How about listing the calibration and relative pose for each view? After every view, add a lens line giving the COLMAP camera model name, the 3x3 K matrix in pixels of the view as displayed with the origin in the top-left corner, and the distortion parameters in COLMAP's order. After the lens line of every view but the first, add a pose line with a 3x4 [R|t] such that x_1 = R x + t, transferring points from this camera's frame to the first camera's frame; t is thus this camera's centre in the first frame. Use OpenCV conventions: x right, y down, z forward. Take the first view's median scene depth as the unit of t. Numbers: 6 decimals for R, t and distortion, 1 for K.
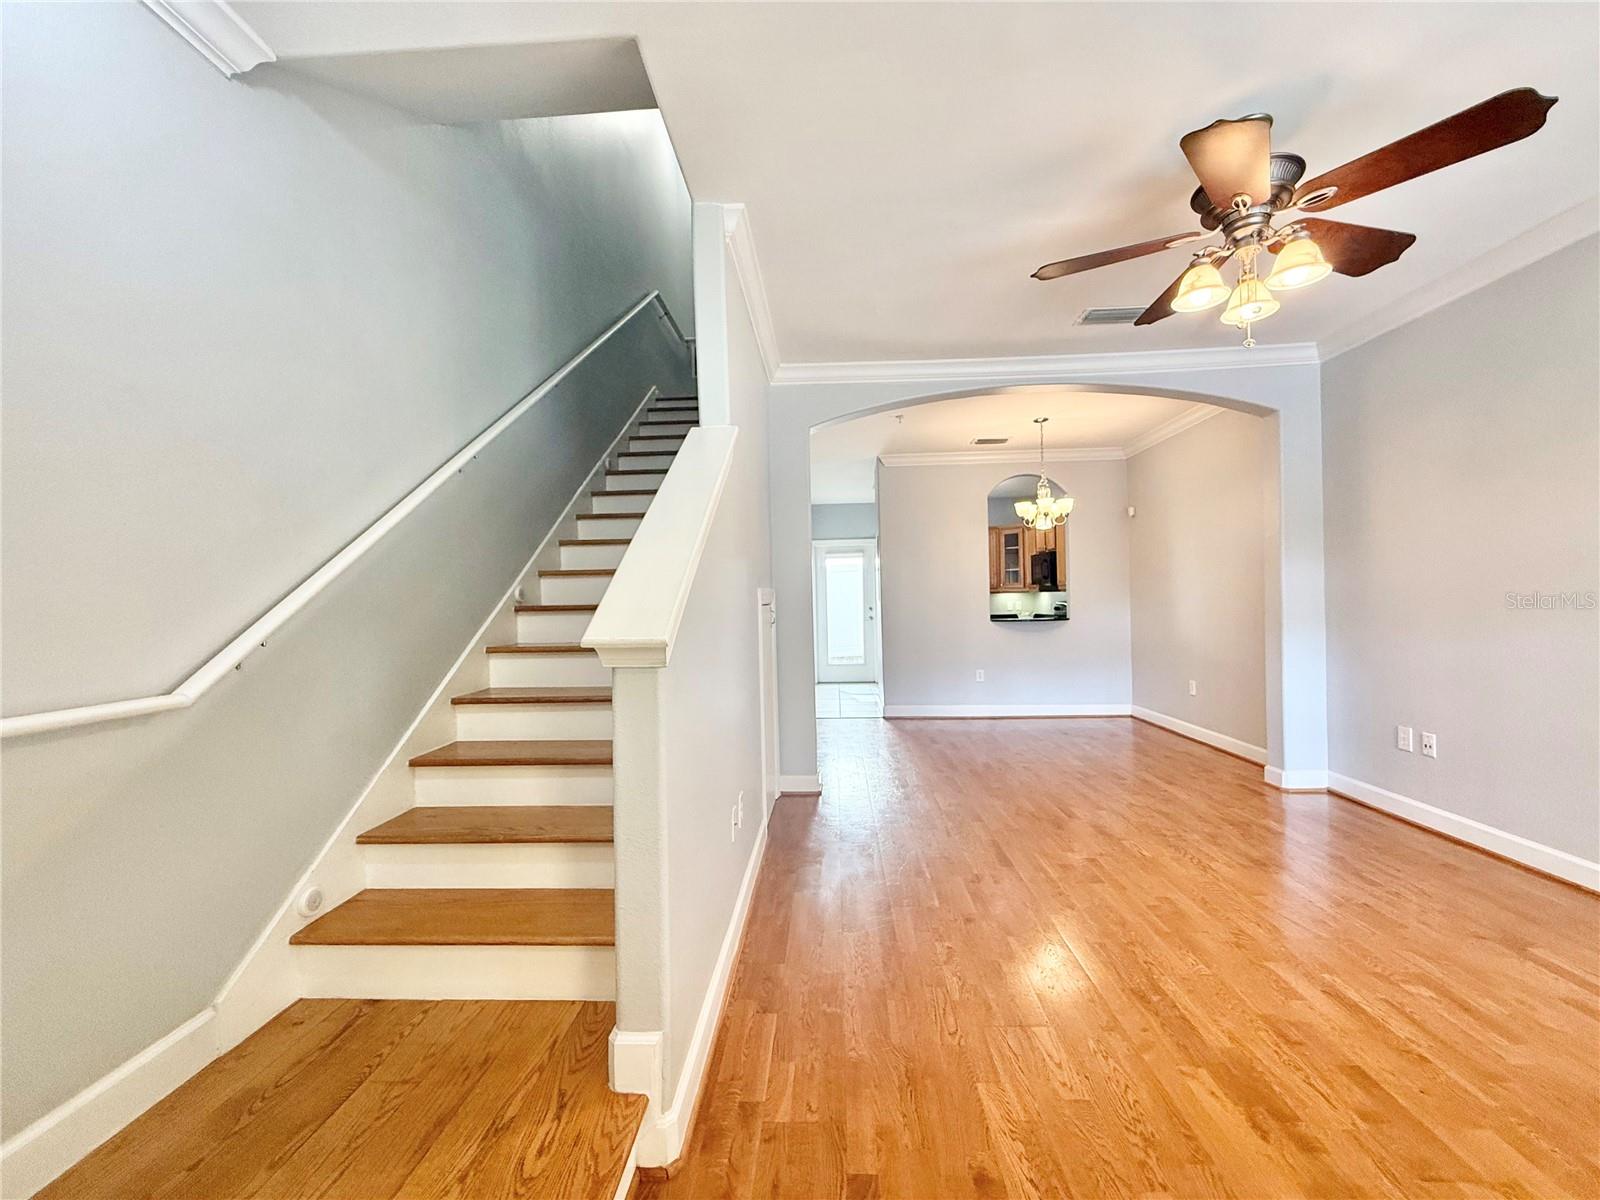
lens RADIAL K [[639.1, 0, 798.0], [0, 639.1, 602.9], [0, 0, 1]] dist [-0.000347, -0.000276]
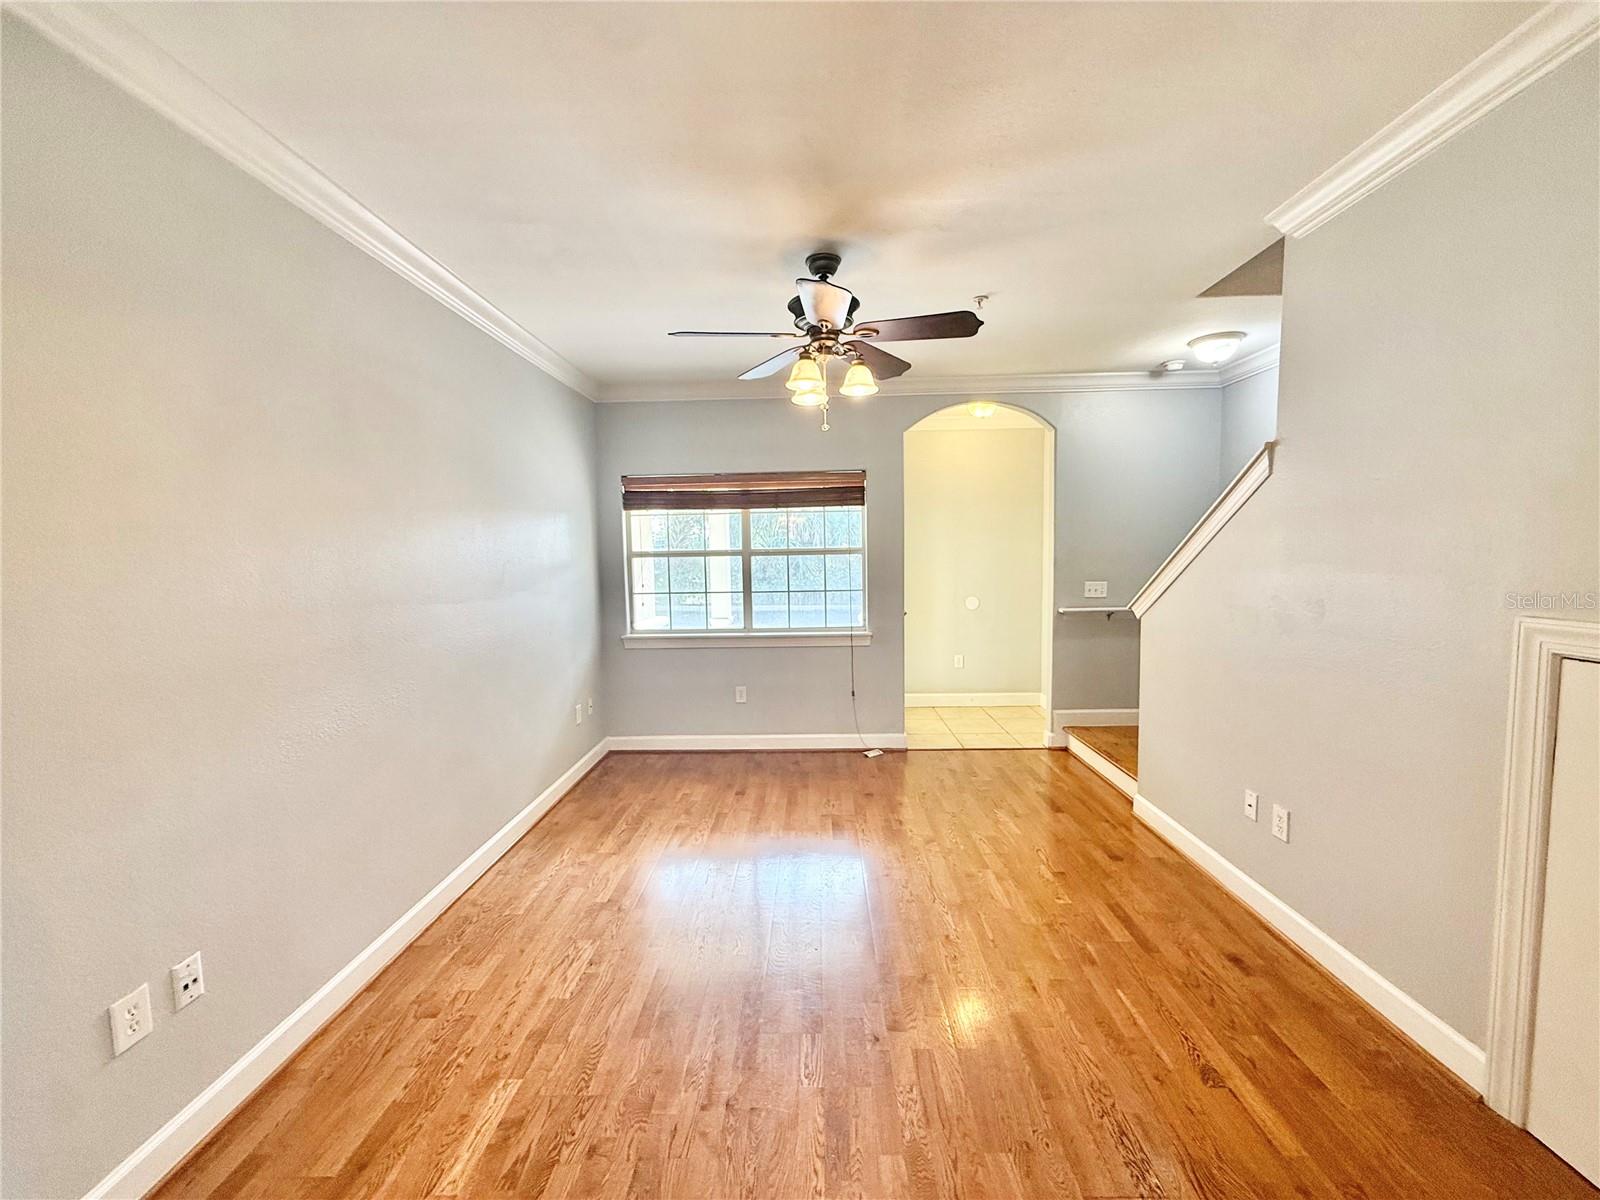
lens RADIAL K [[639.1, 0, 799.4], [0, 639.1, 603.8], [0, 0, 1]] dist [-0.000347, -0.000276]
pose [[-0.998763, 0.040255, -0.029190, 0.407520], [0.037562, 0.995450, 0.087572, -0.077704], [0.032582, 0.086367, -0.995730, 1.181671]]
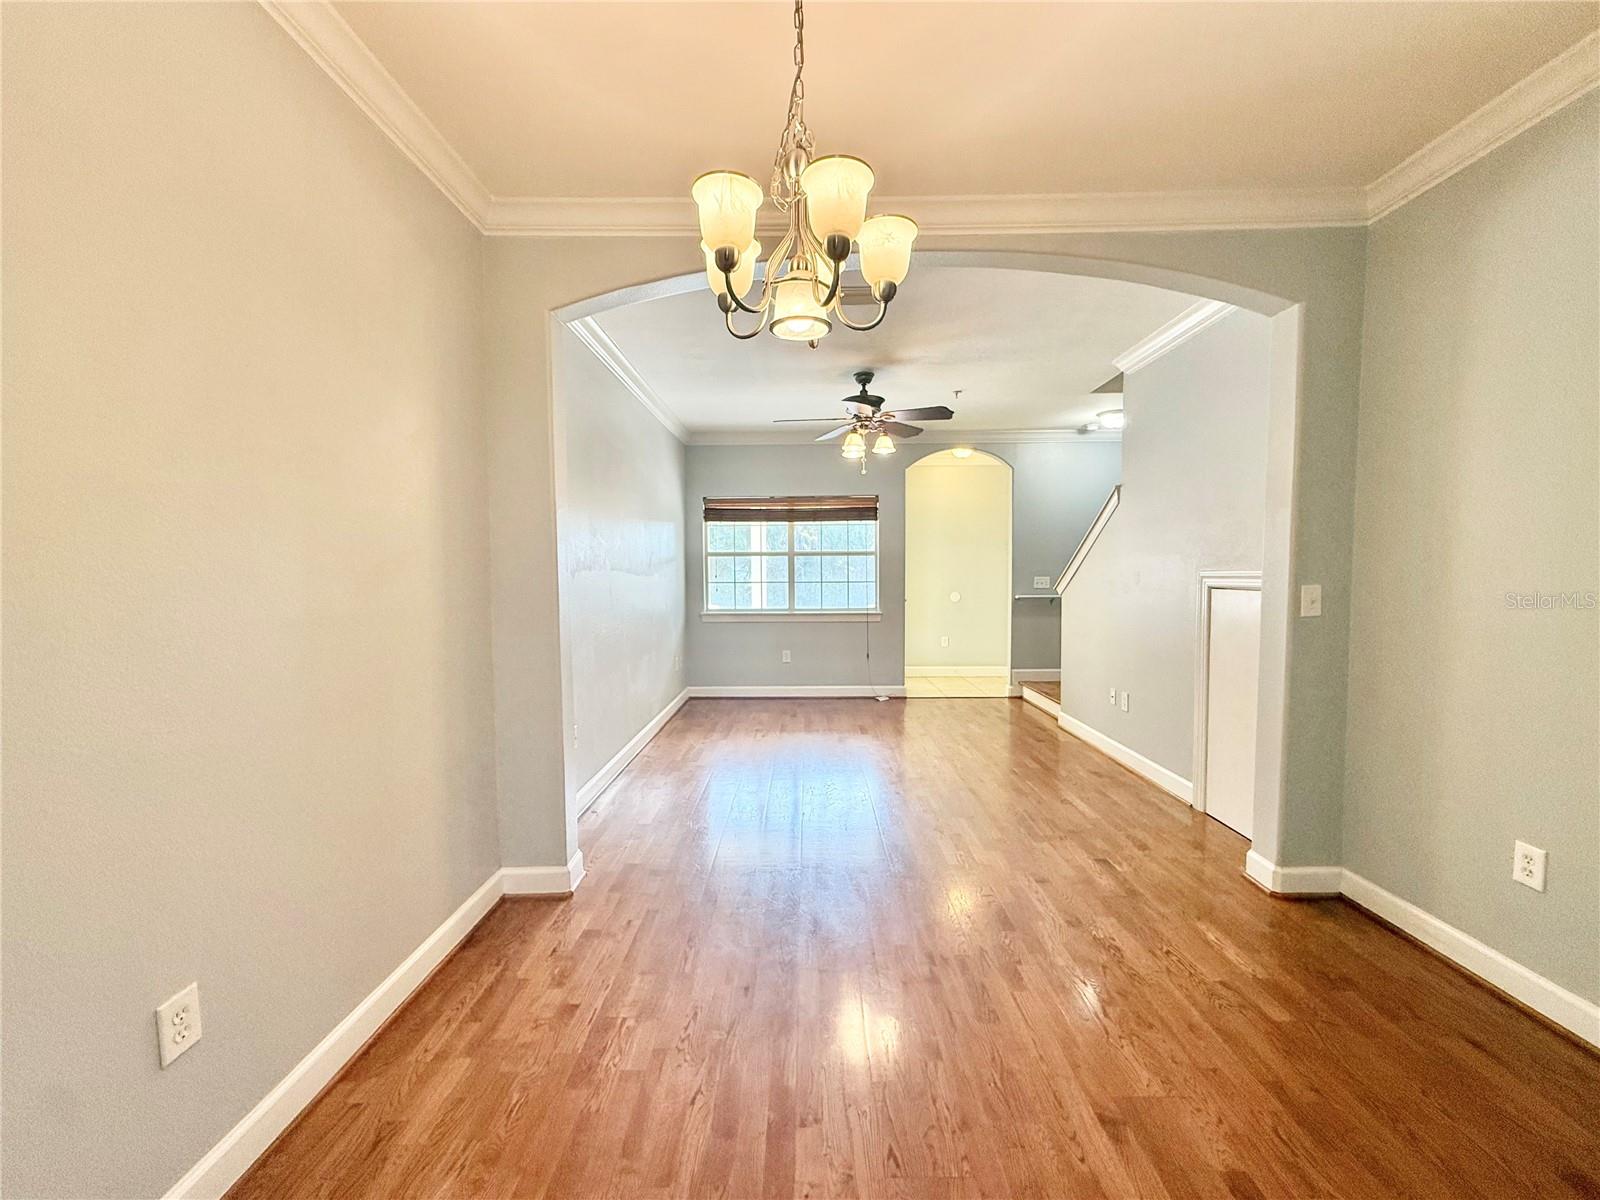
lens RADIAL K [[639.1, 0, 798.4], [0, 639.1, 602.9], [0, 0, 1]] dist [-0.000347, -0.000276]
pose [[-0.998684, 0.027503, -0.043295, 0.523454], [0.025048, 0.998102, 0.056267, -0.037690], [0.044760, 0.055108, -0.997477, 1.630713]]
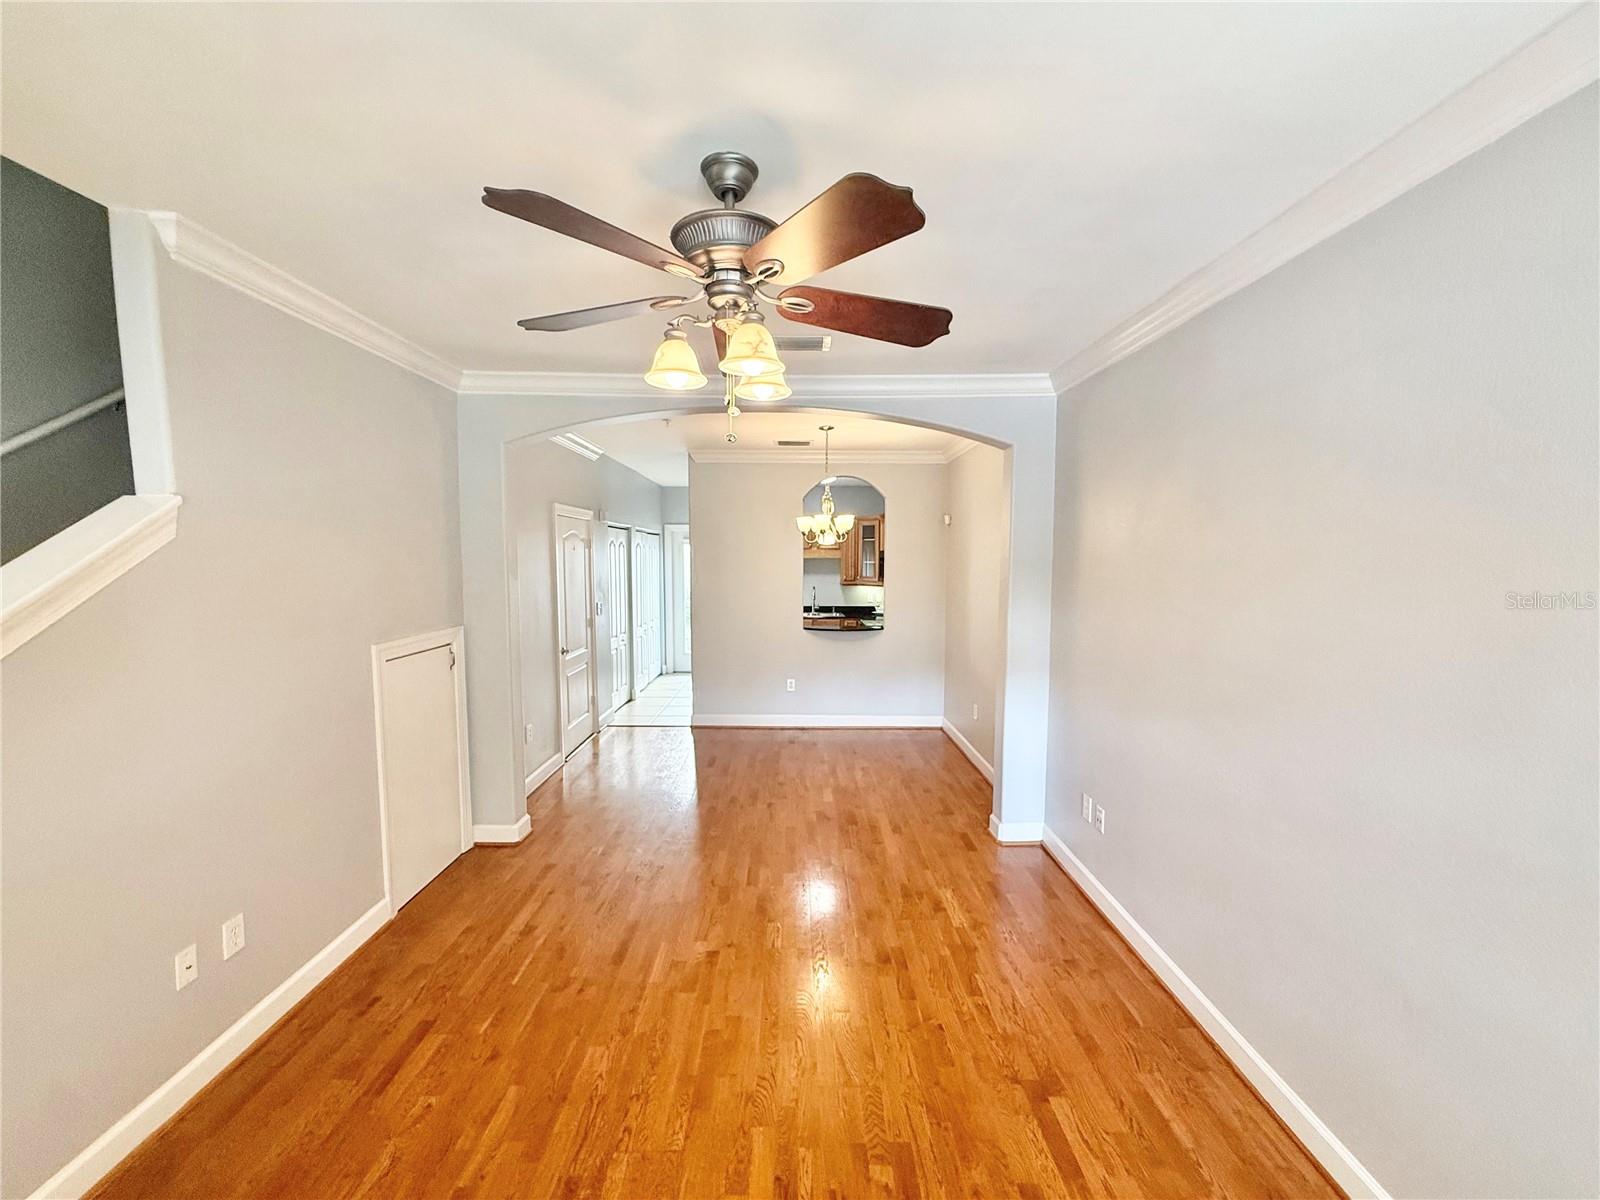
lens RADIAL K [[639.1, 0, 795.8], [0, 639.1, 600.3], [0, 0, 1]] dist [-0.000347, -0.000276]
pose [[0.997943, 0.019170, 0.061181, 0.371550], [-0.023235, 0.997521, 0.066426, -0.125549], [-0.059756, -0.067711, 0.995914, 0.075890]]
